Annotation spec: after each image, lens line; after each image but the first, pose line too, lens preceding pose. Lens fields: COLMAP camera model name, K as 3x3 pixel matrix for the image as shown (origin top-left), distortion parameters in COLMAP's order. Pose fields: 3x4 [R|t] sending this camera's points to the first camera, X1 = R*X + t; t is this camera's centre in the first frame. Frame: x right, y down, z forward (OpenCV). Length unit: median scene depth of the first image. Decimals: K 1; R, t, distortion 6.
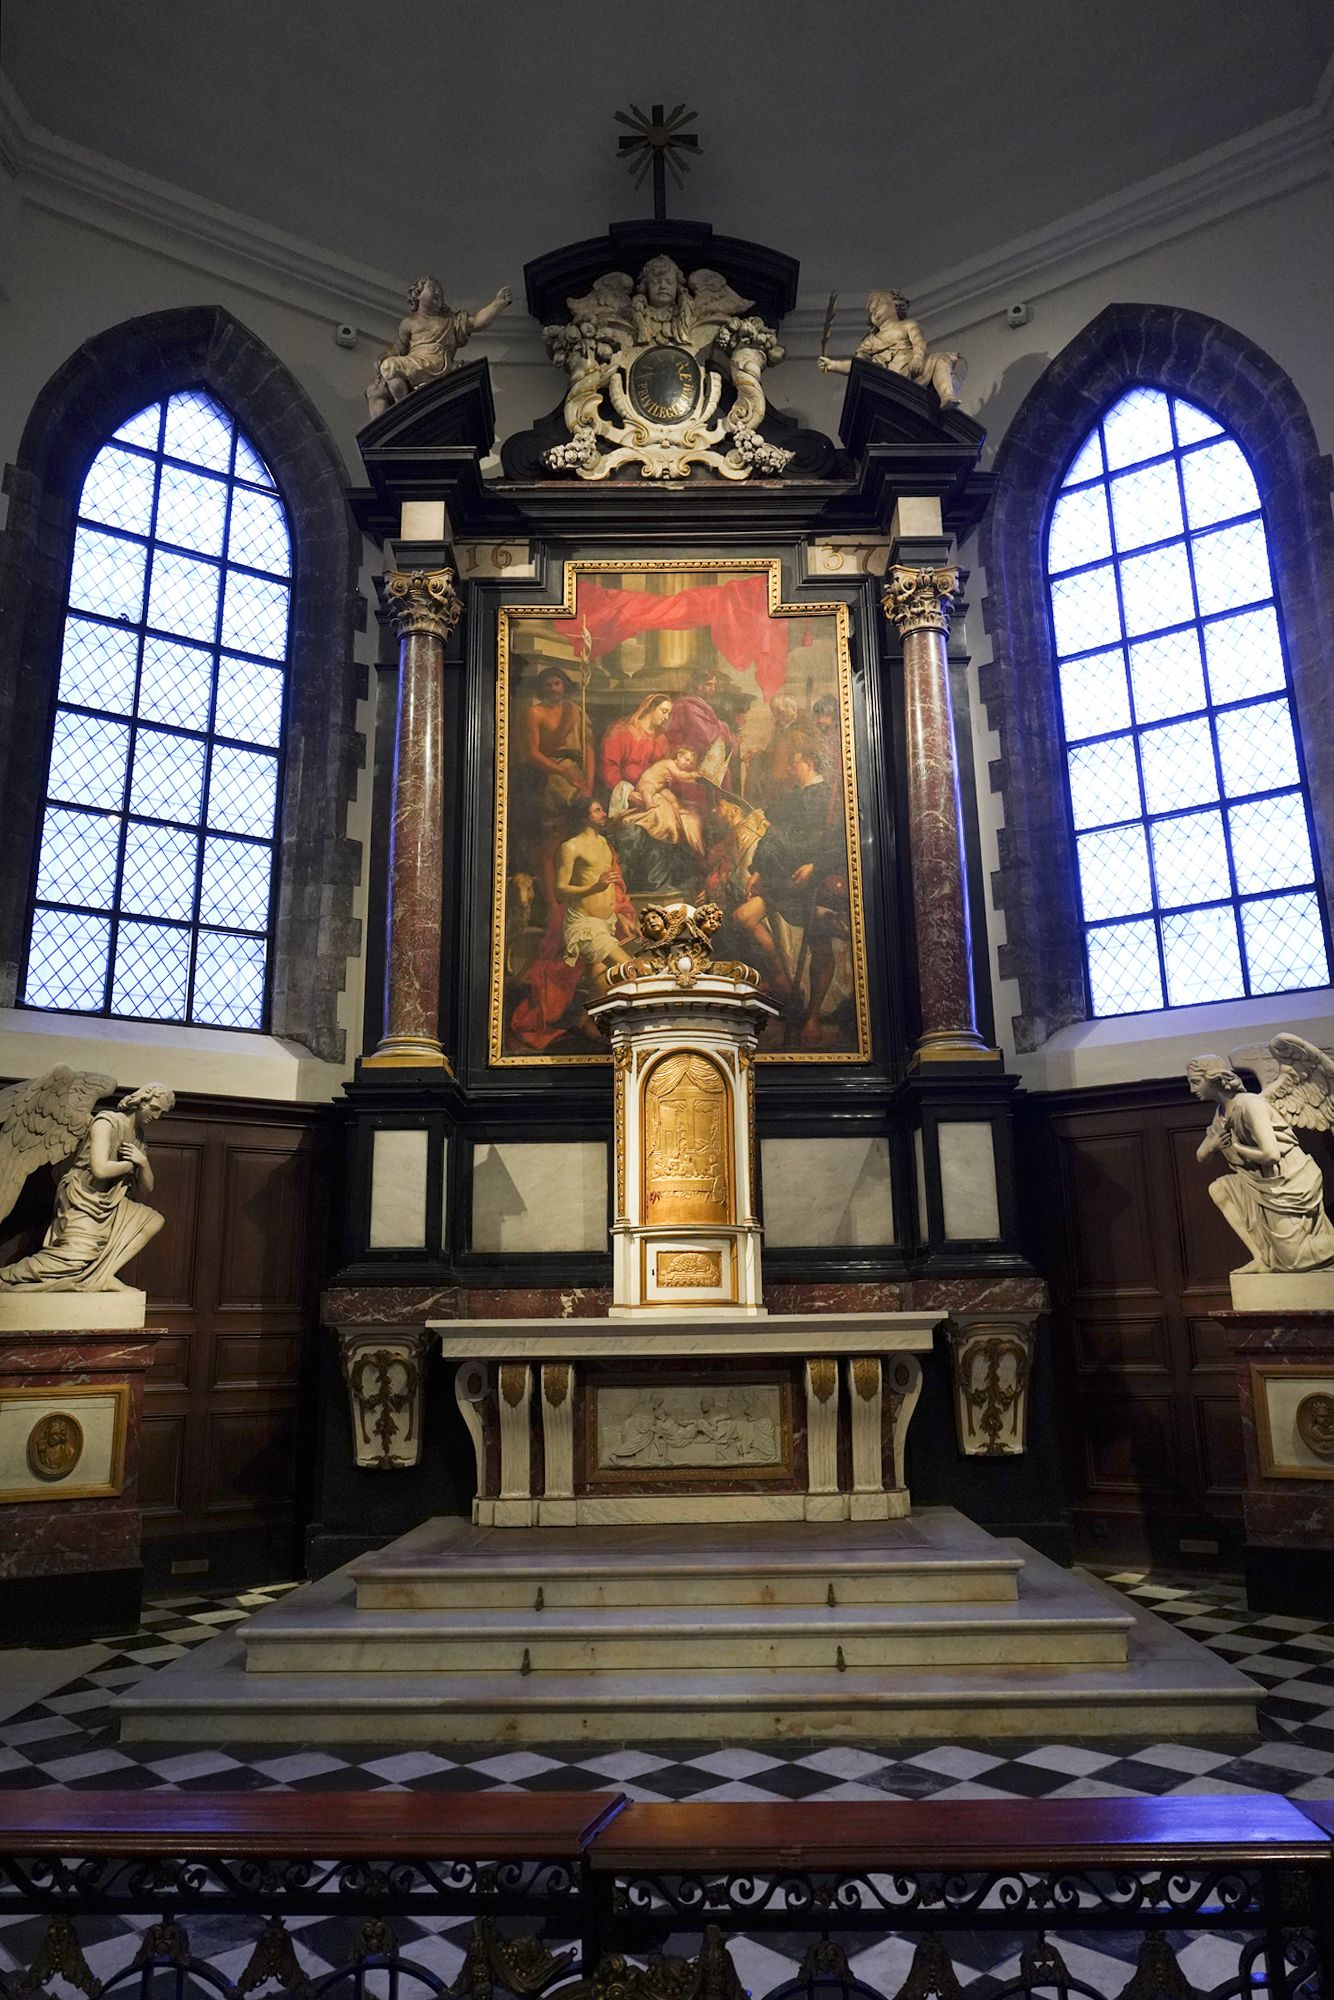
lens RADIAL K [[1353.5, 0, 683.6], [0, 1353.5, 993.8], [0, 0, 1]] dist [-0.017131, 0.022781]
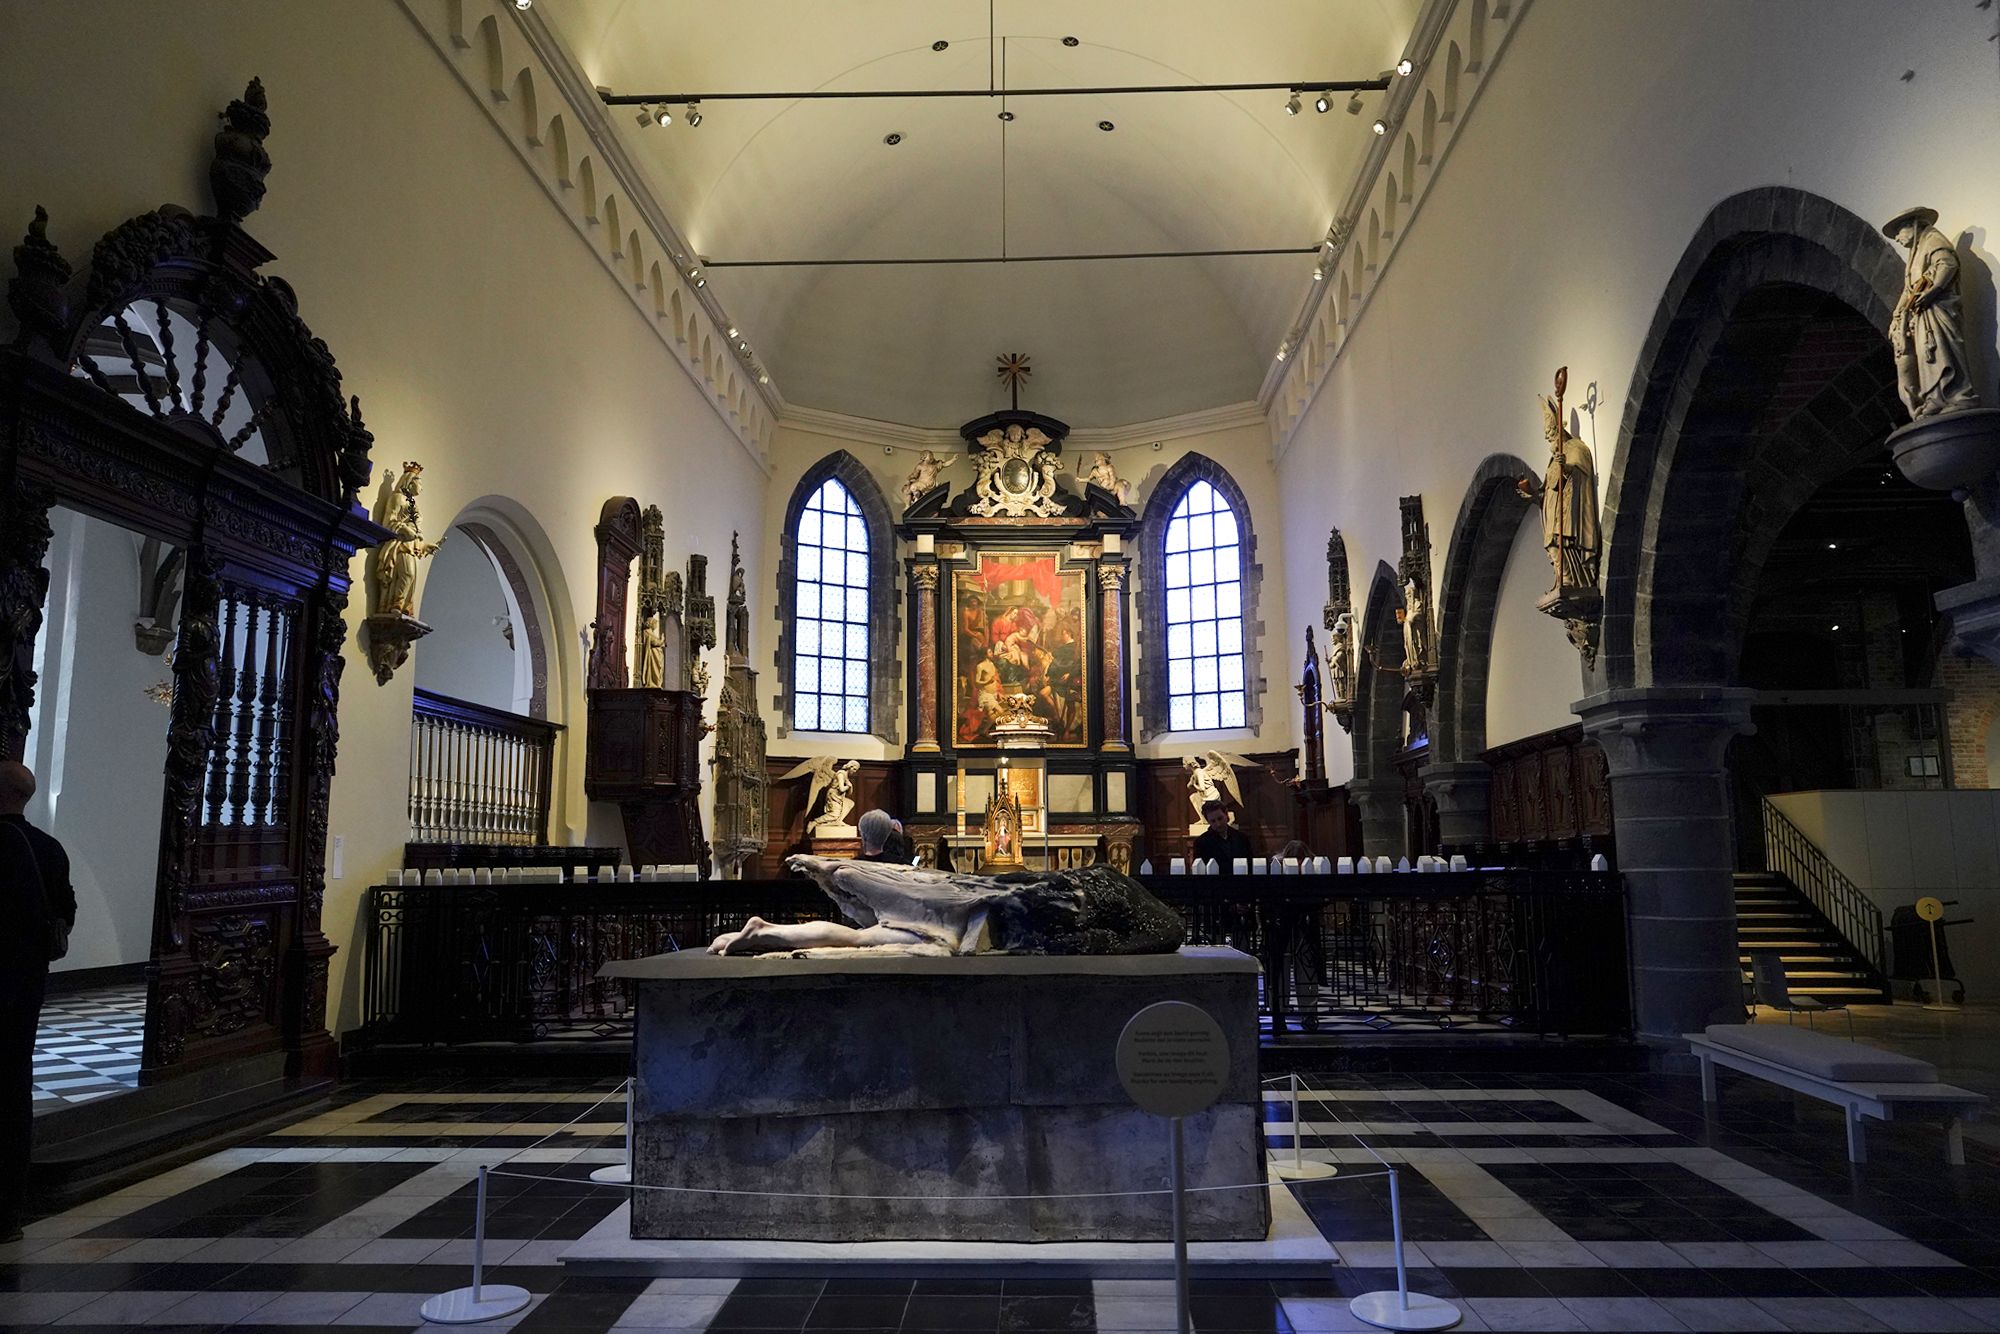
lens RADIAL K [[1353.5, 0, 1003.1], [0, 1353.5, 677.1], [0, 0, 1]] dist [-0.017131, 0.022781]
pose [[0.999947, 0.010149, -0.001494, -0.033528], [-0.009917, 0.993617, 0.112367, -0.398388], [0.002625, -0.112346, 0.993666, -1.730412]]
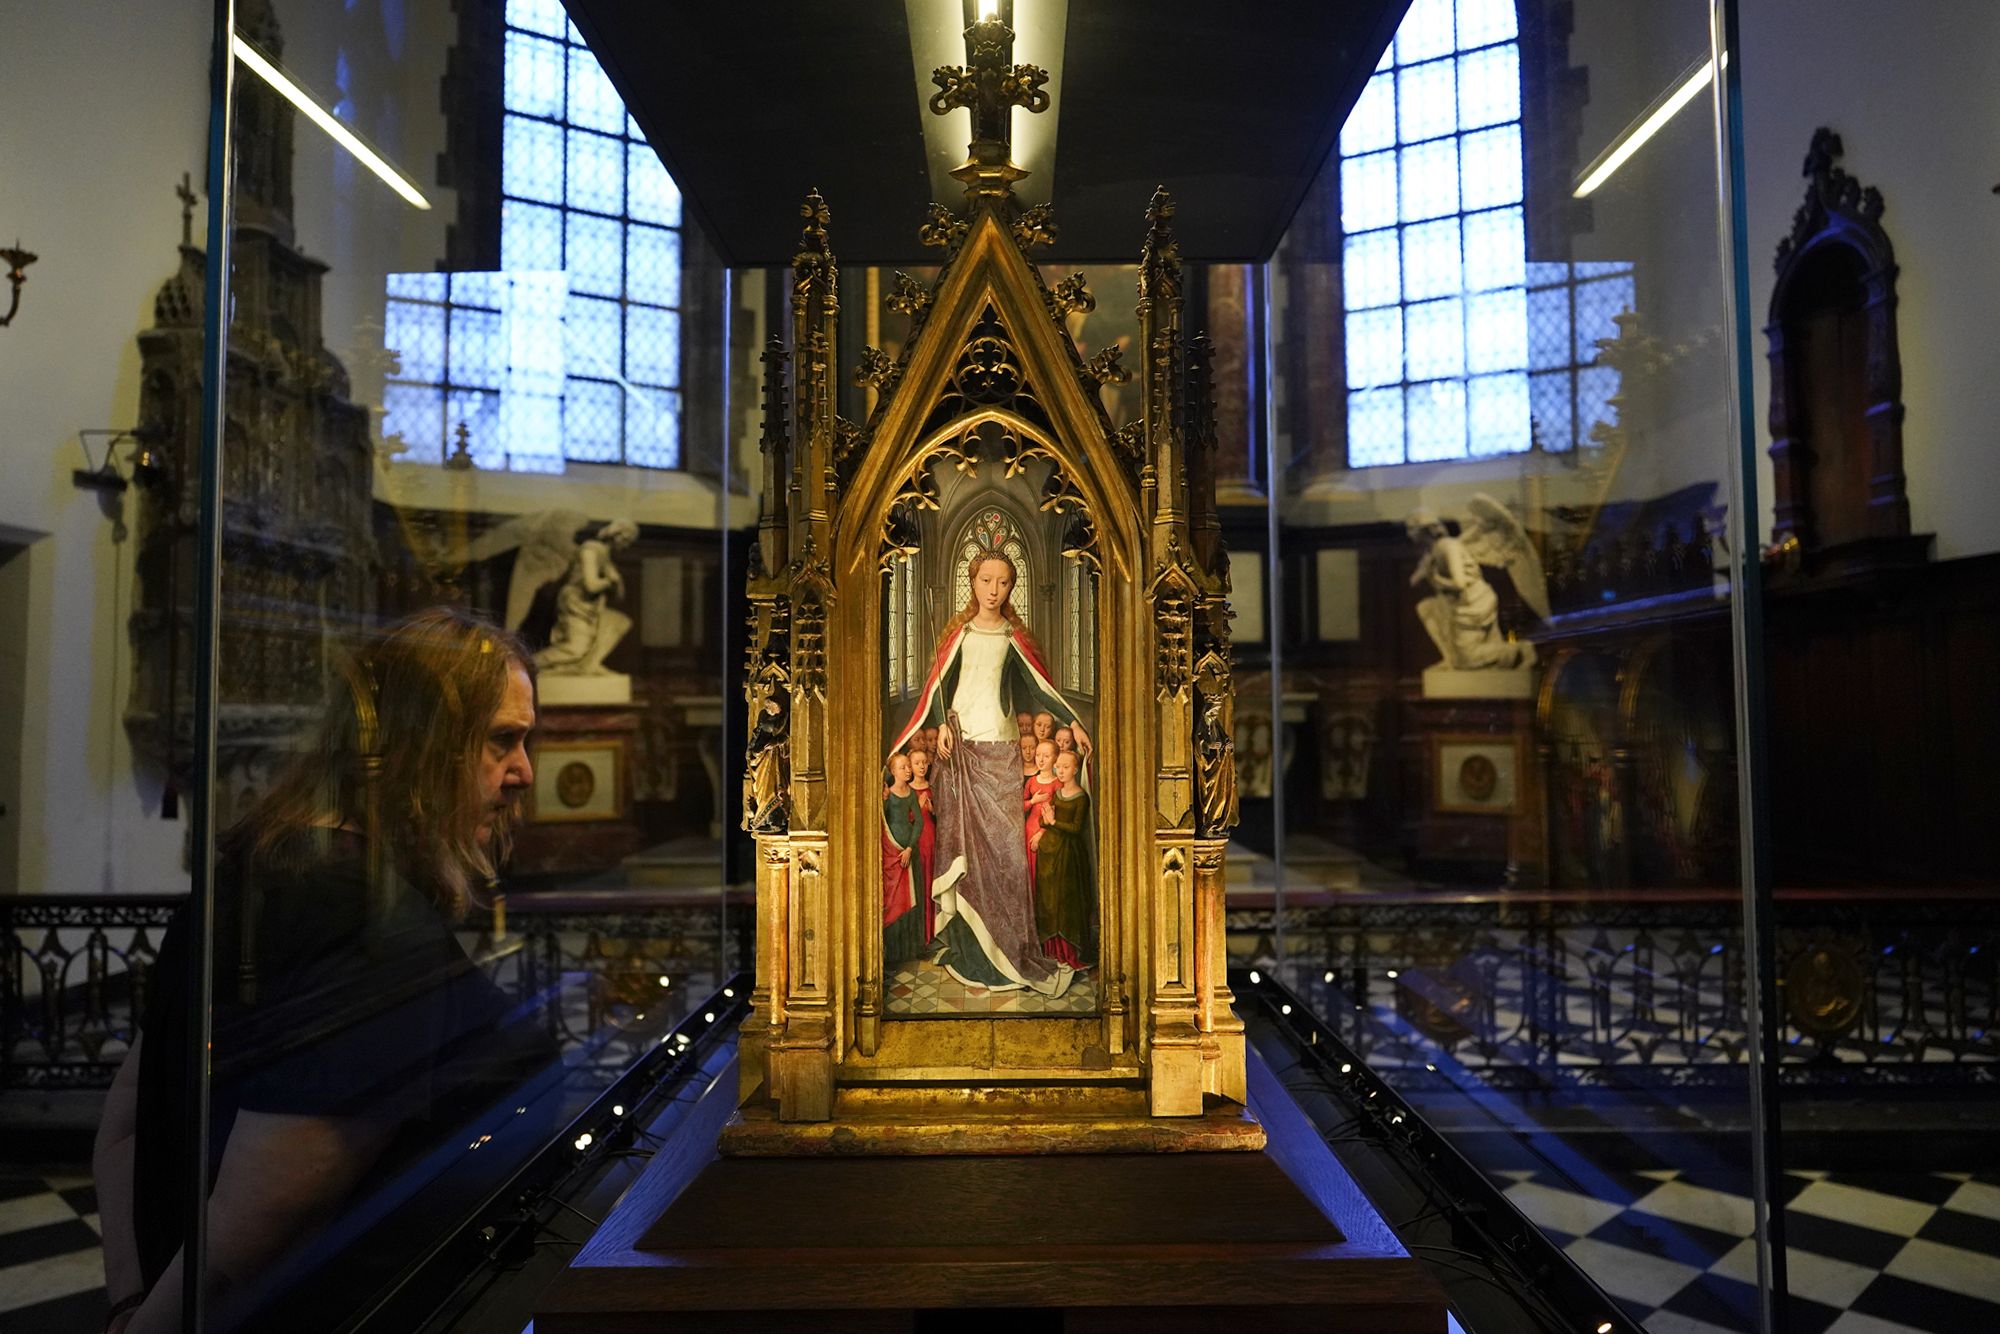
lens RADIAL K [[1353.5, 0, 1018.4], [0, 1353.5, 675.8], [0, 0, 1]] dist [-0.017131, 0.022781]
pose [[0.999598, 0.009086, 0.026858, -0.034770], [-0.014694, 0.976136, 0.216662, -0.062068], [-0.024248, -0.216969, 0.975877, -0.262056]]
